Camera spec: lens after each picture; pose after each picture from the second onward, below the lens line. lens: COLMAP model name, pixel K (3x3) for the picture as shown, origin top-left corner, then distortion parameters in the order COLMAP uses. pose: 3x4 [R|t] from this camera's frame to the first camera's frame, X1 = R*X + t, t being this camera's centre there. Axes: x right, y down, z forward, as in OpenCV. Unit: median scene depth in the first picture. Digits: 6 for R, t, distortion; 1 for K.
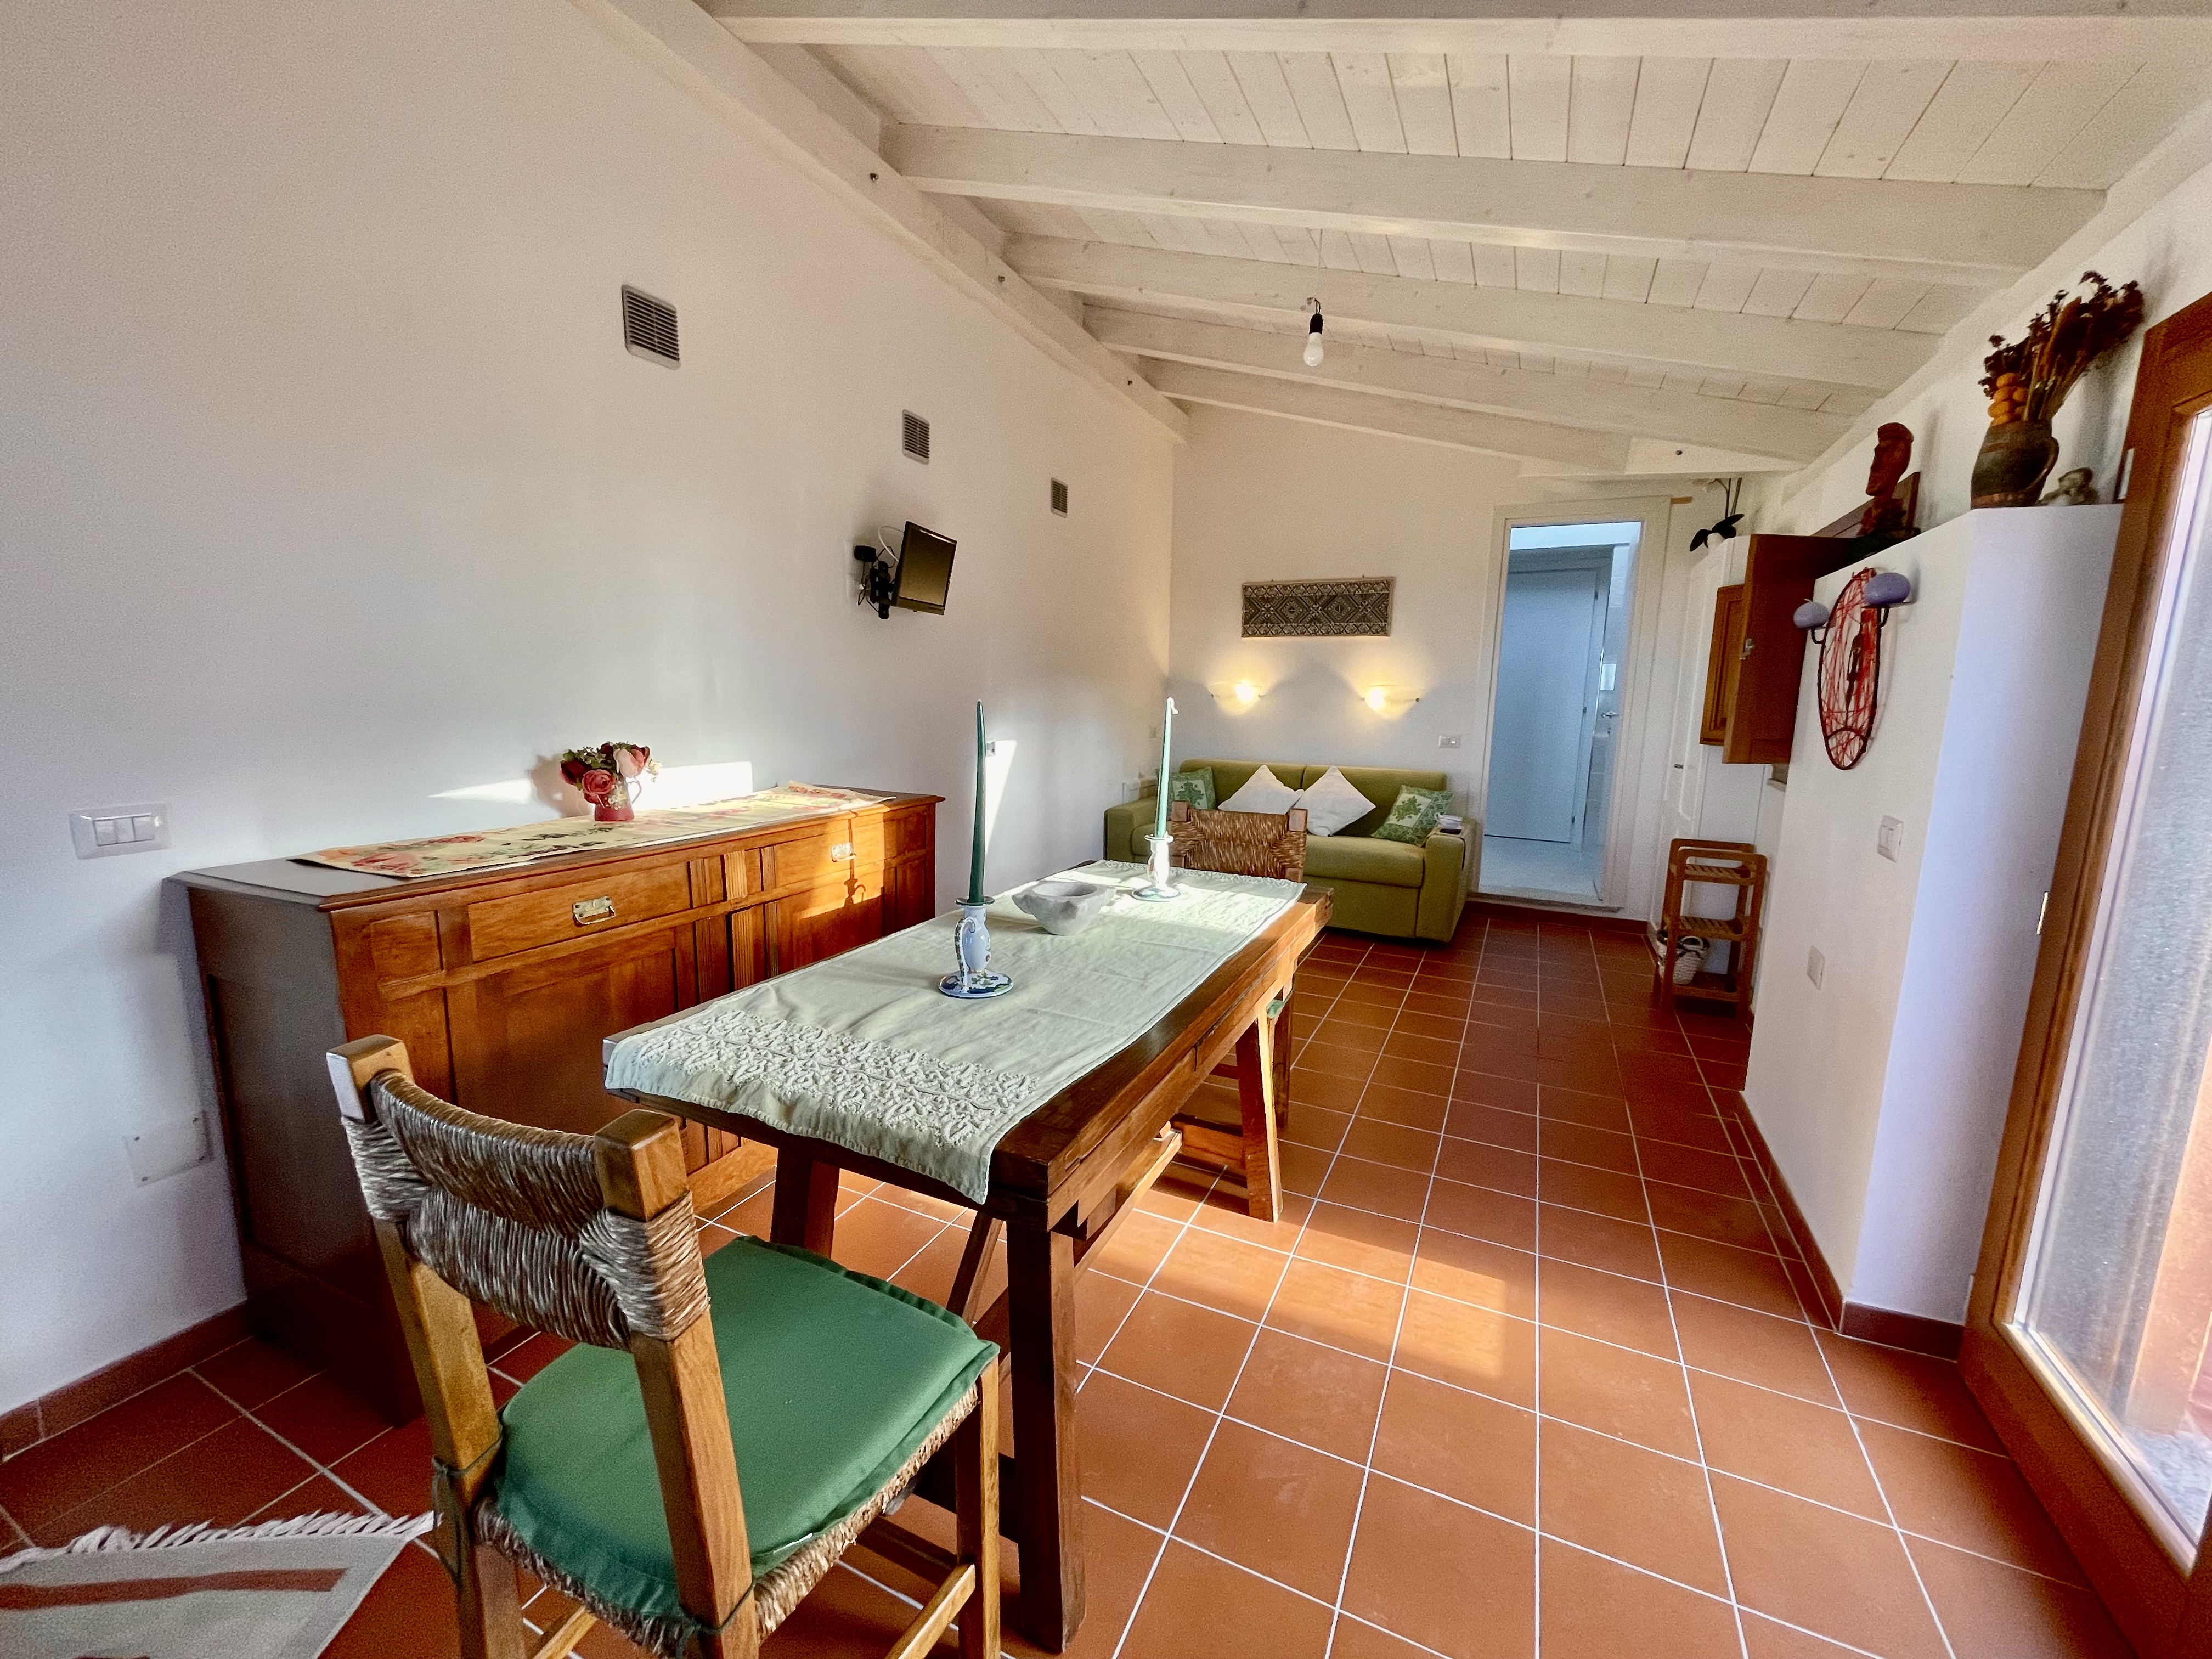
lens RADIAL K [[898.5, 0, 1112.9], [0, 898.5, 834.0], [0, 0, 1]] dist [-0.003479, -0.000750]
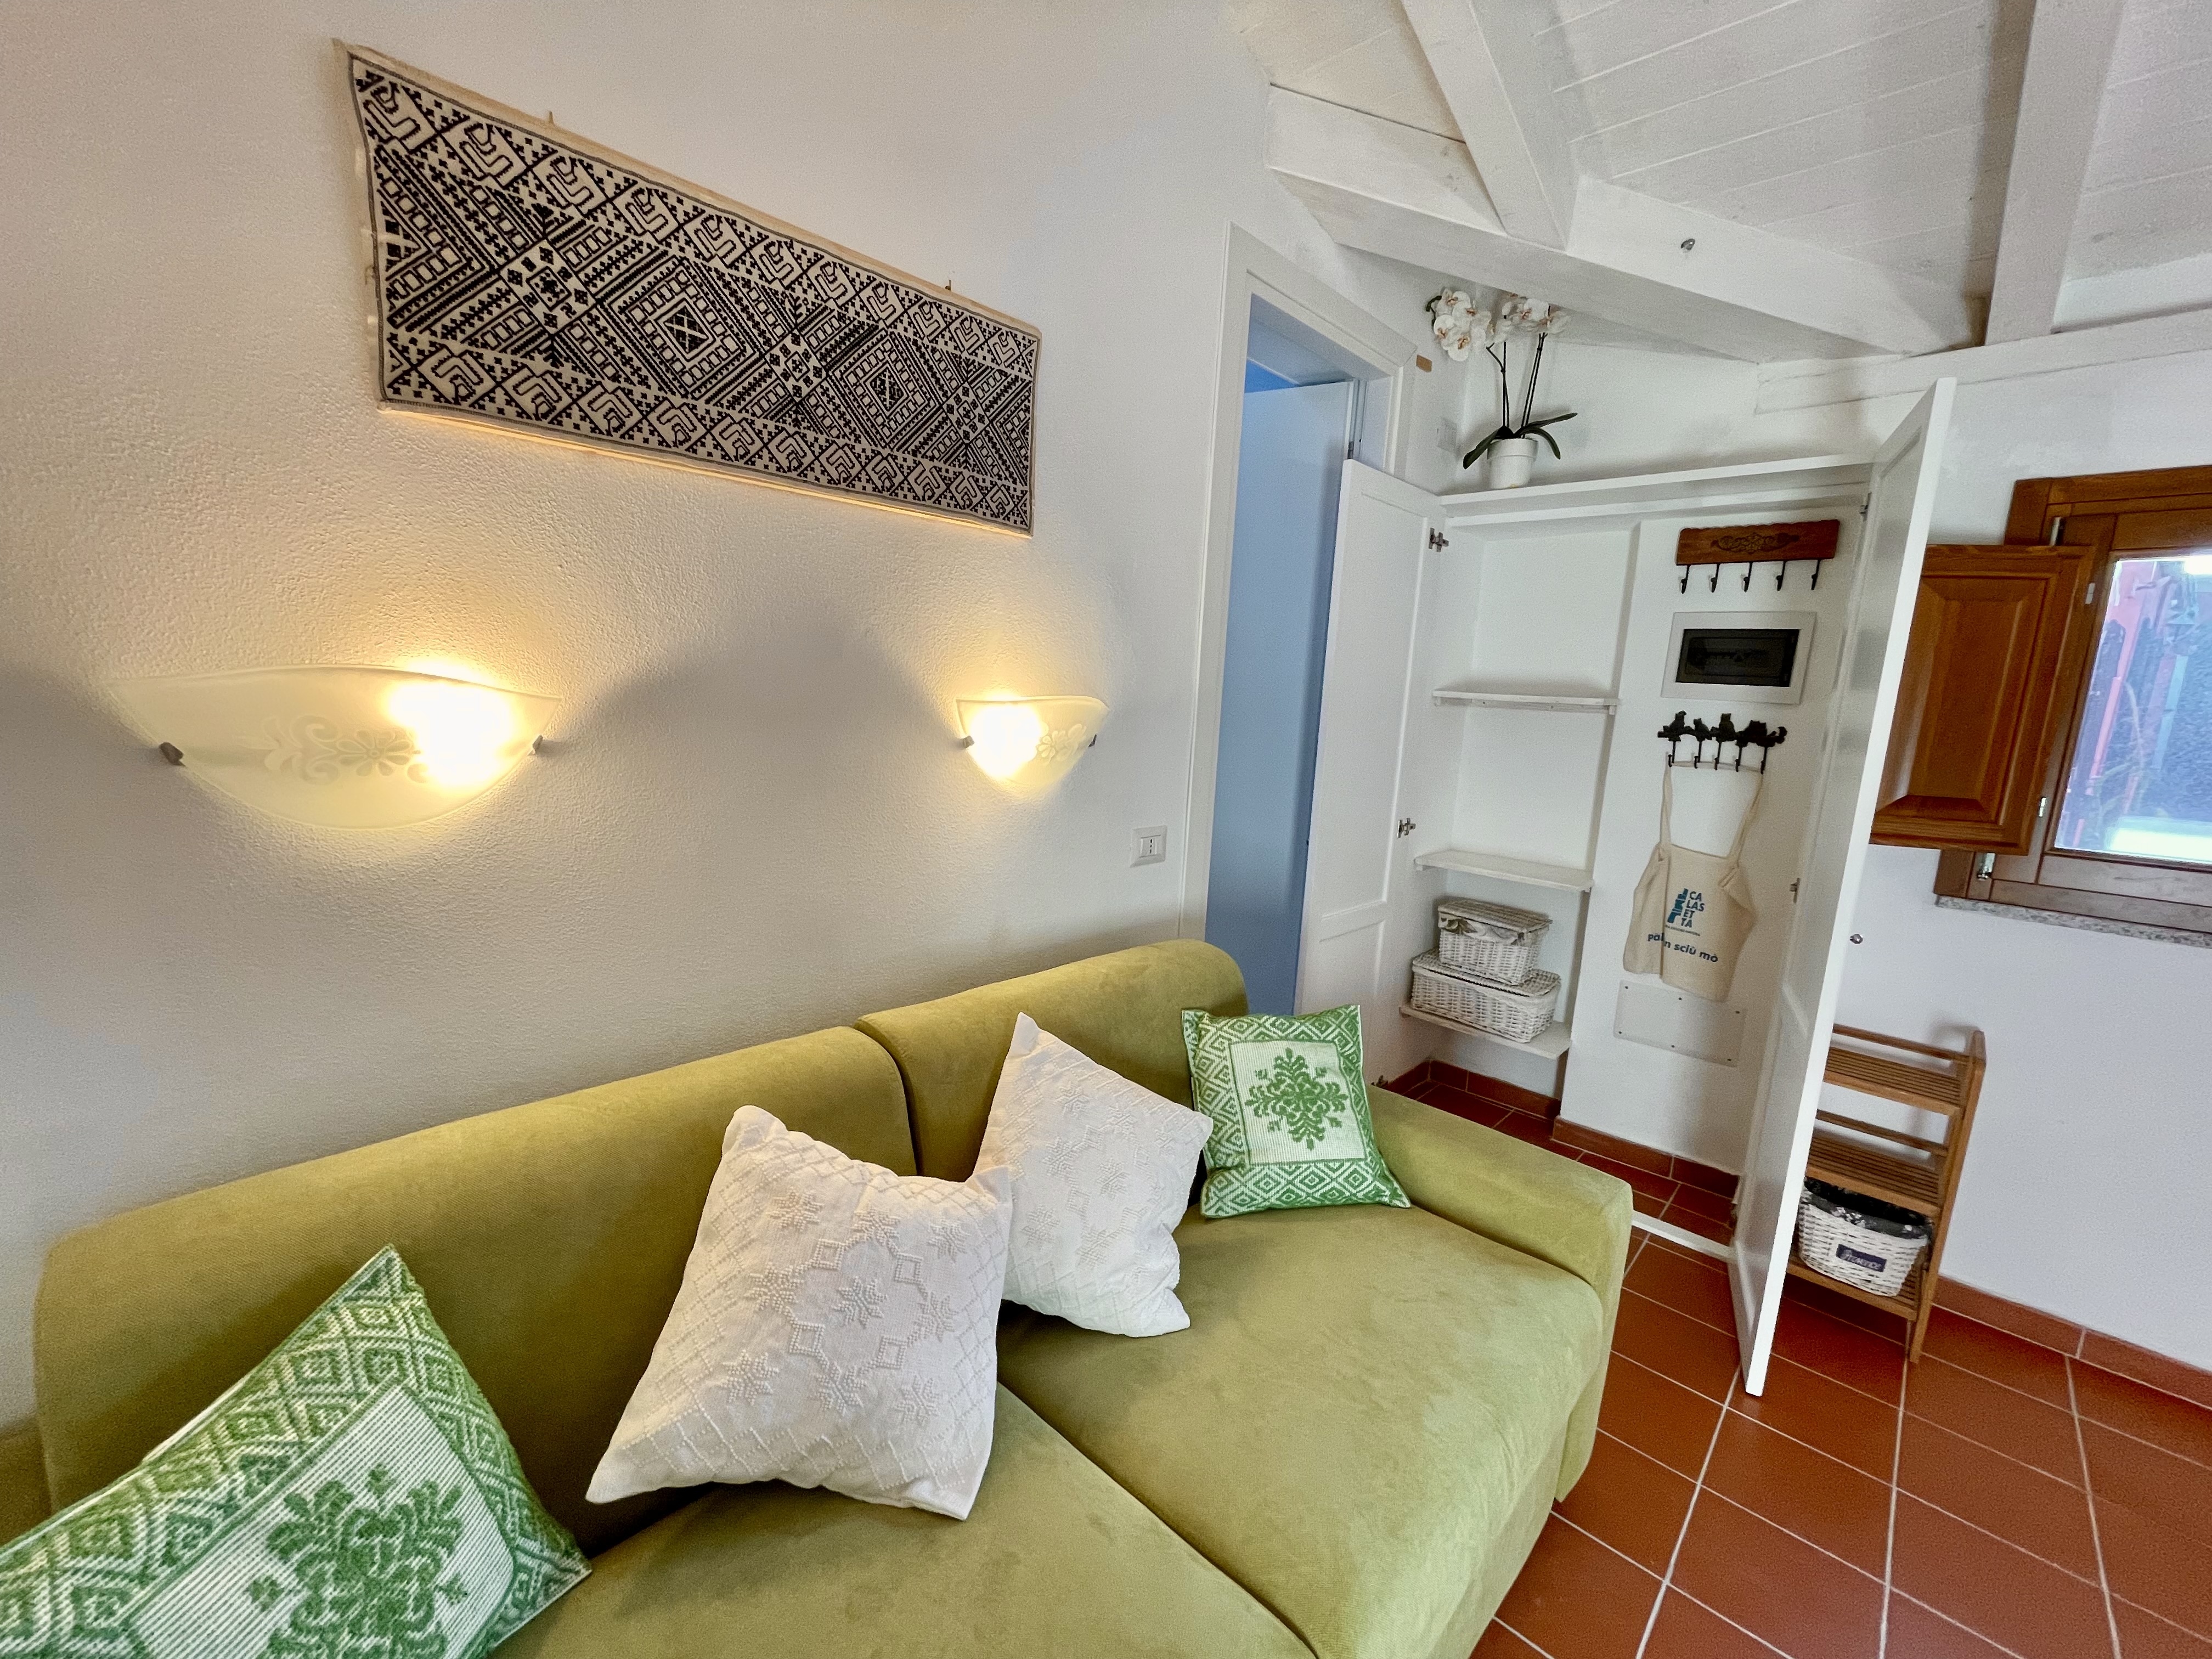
lens RADIAL K [[898.5, 0, 1103.2], [0, 898.5, 825.6], [0, 0, 1]] dist [-0.003479, -0.000750]
pose [[0.306788, -0.154498, 0.939154, 0.018100], [0.102586, 0.986356, 0.128752, -0.154970], [-0.946233, 0.056844, 0.318452, 0.855975]]
